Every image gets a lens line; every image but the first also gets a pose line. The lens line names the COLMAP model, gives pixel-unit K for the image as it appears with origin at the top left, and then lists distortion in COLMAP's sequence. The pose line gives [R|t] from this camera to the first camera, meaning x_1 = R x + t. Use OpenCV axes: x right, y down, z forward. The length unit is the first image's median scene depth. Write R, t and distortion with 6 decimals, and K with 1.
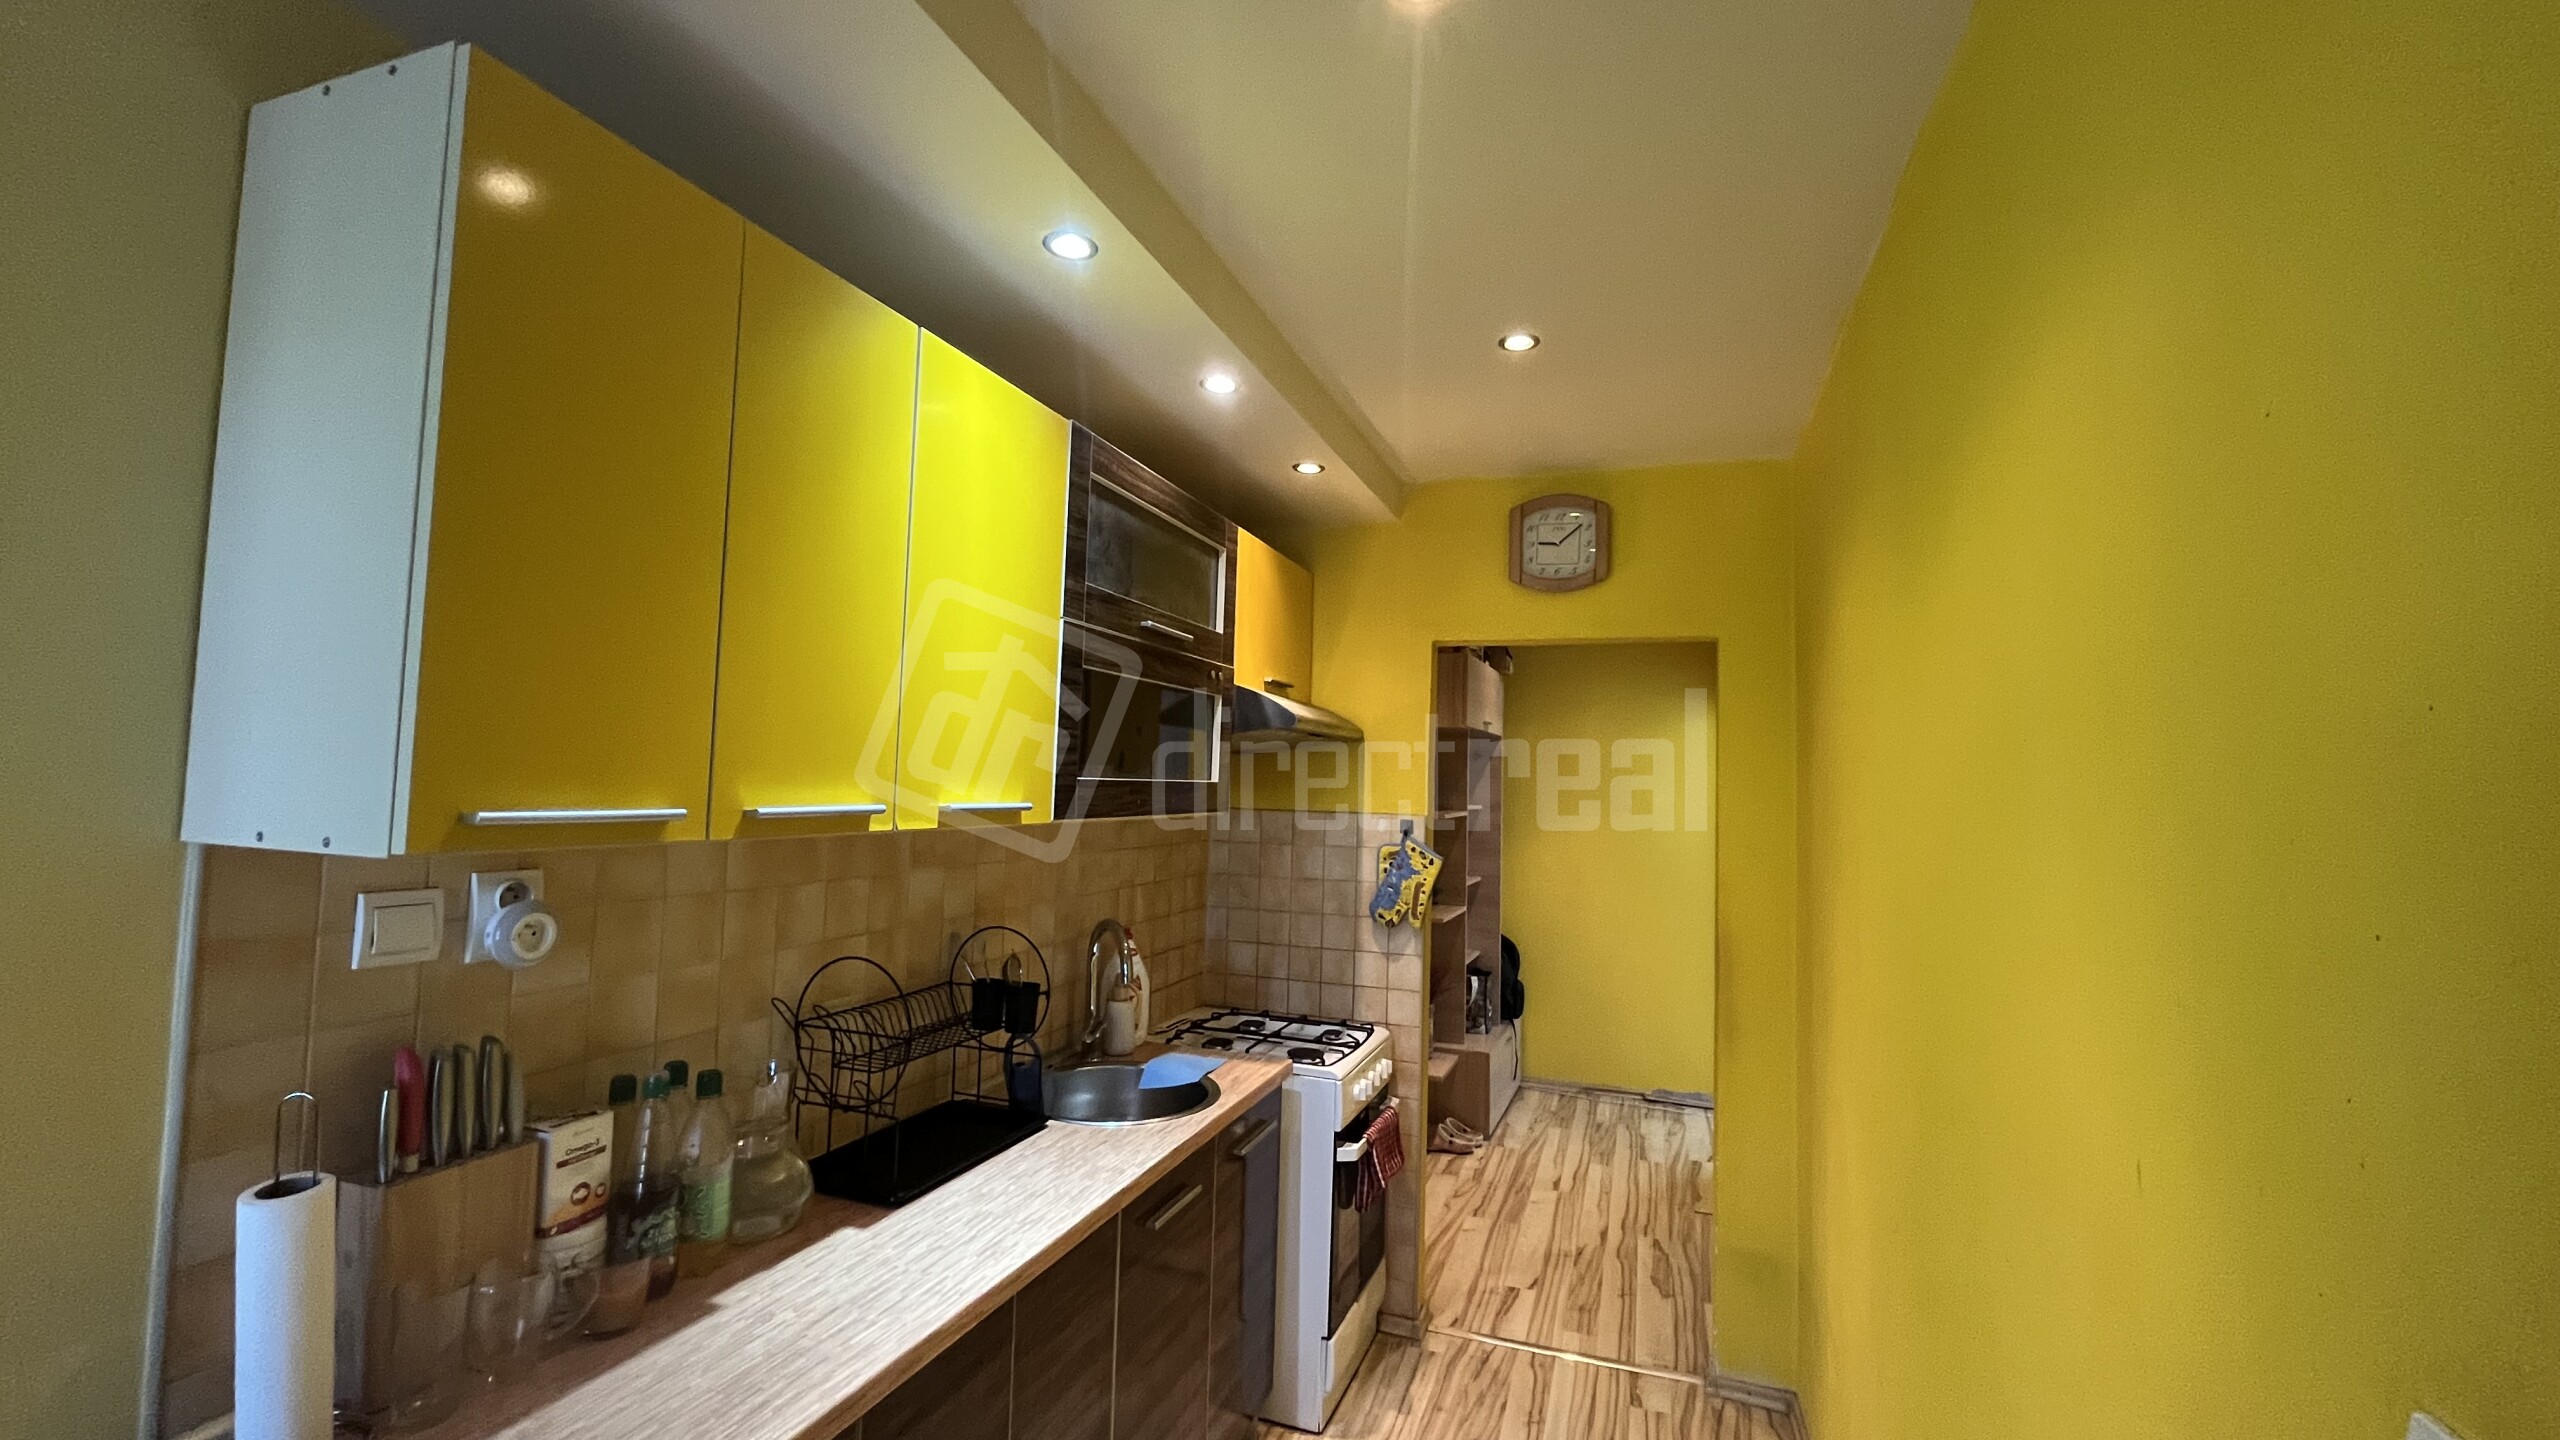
lens RADIAL K [[1038.5, 0, 1280.0], [0, 1038.5, 720.0], [0, 0, 1]] dist [-0.002940, 0.000584]
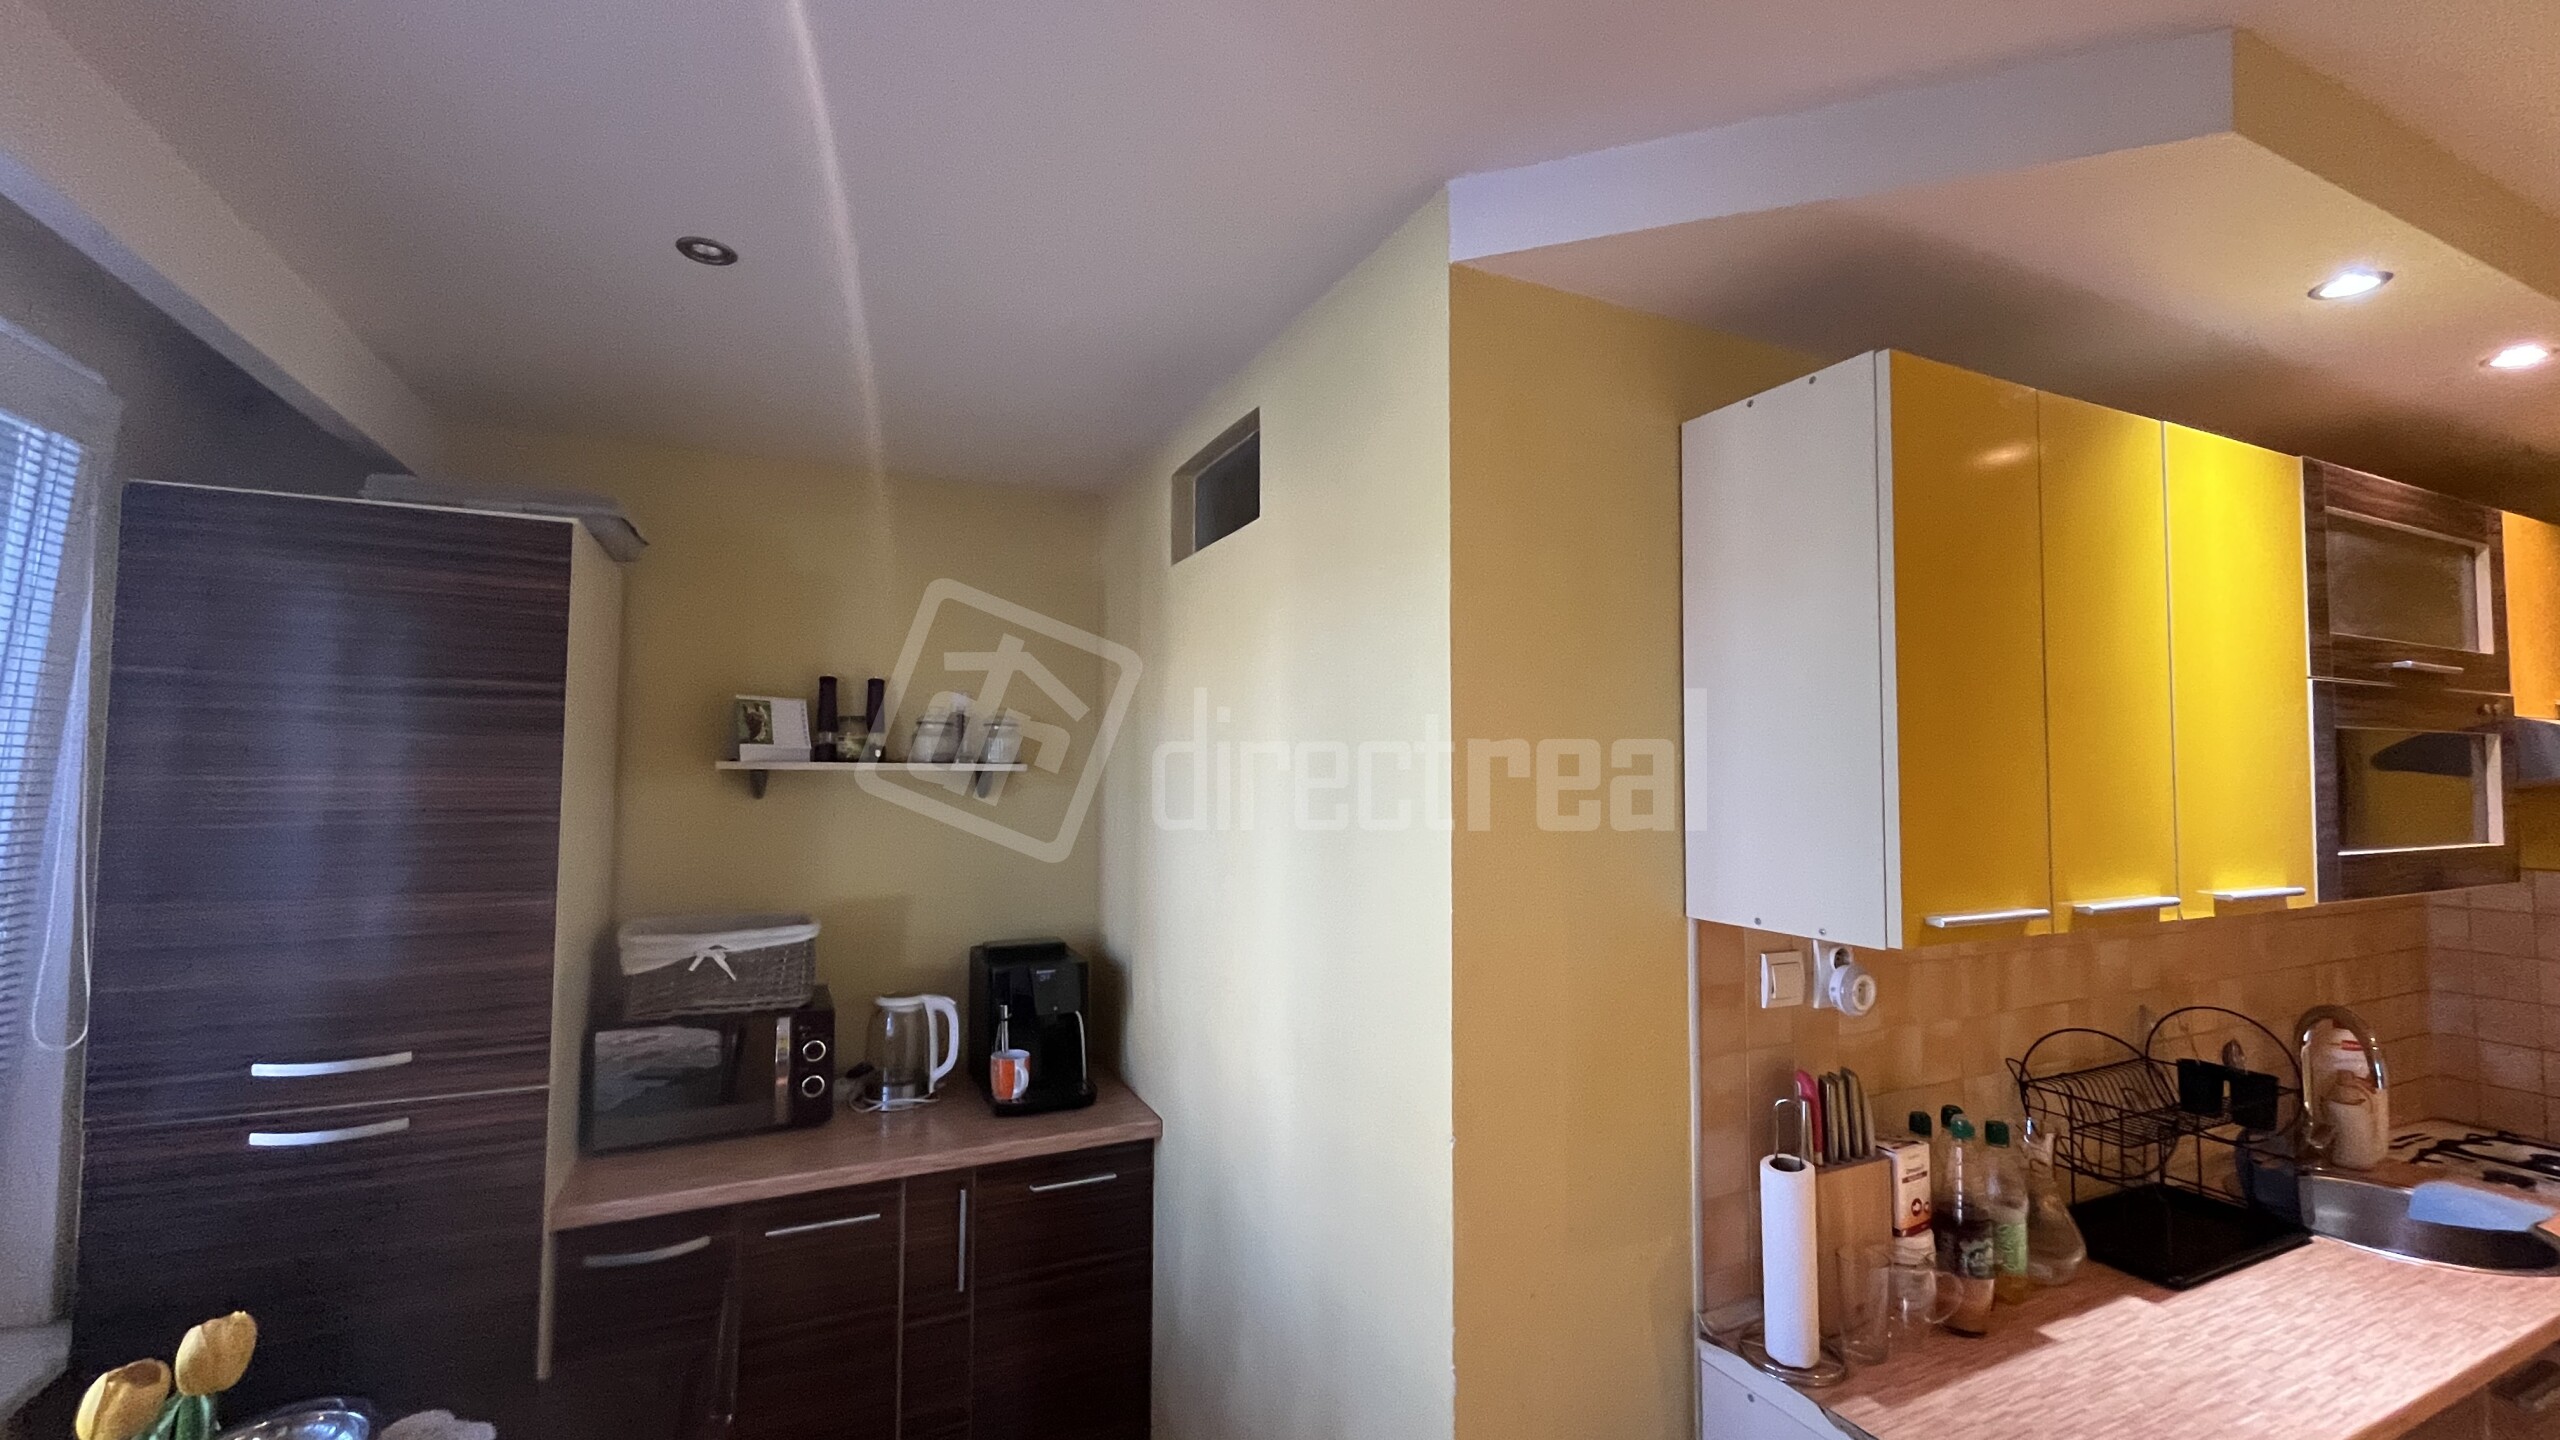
lens RADIAL K [[1038.5, 0, 1280.0], [0, 1038.5, 720.0], [0, 0, 1]] dist [-0.002940, 0.000584]
pose [[0.704791, -0.058774, -0.706976, -0.188132], [0.056457, 0.998048, -0.026689, -0.080735], [0.707165, -0.021104, 0.706733, -0.243387]]
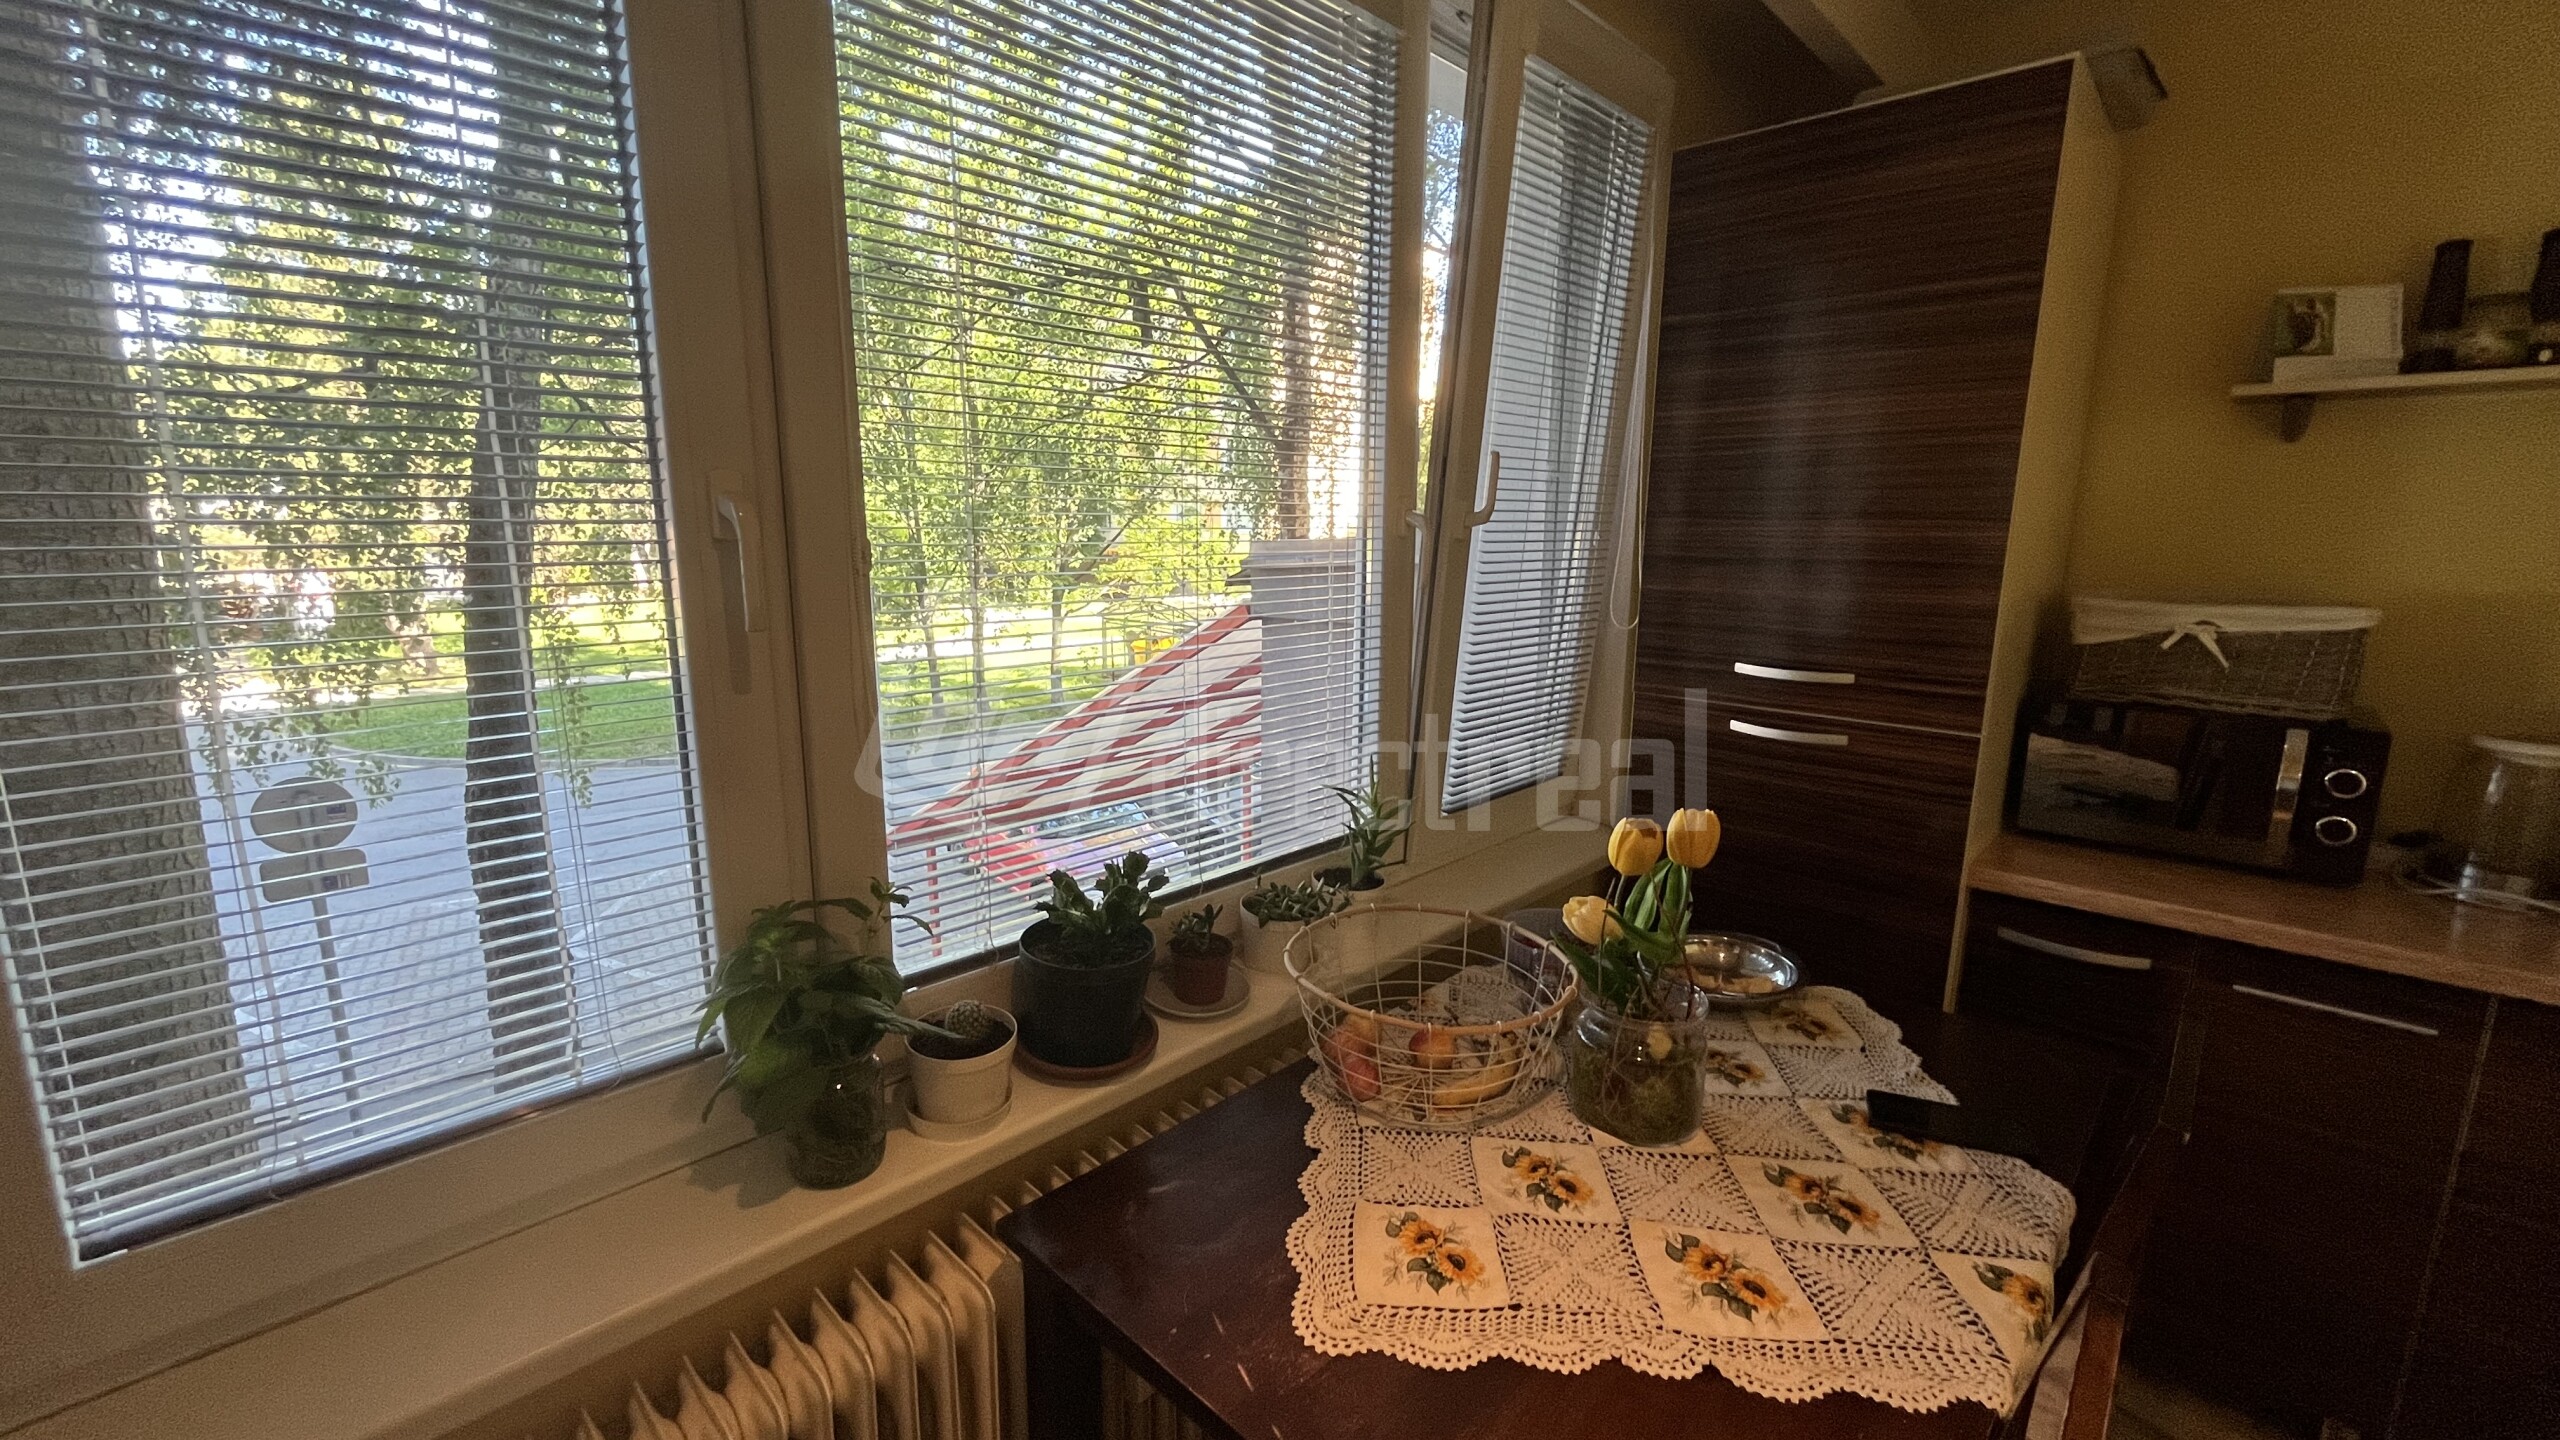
lens RADIAL K [[1038.5, 0, 1280.0], [0, 1038.5, 720.0], [0, 0, 1]] dist [-0.002940, 0.000584]
pose [[-0.411471, 0.140584, -0.900515, -0.311731], [0.037381, 0.989804, 0.137443, 0.030623], [0.910656, 0.022892, -0.412531, -0.231738]]
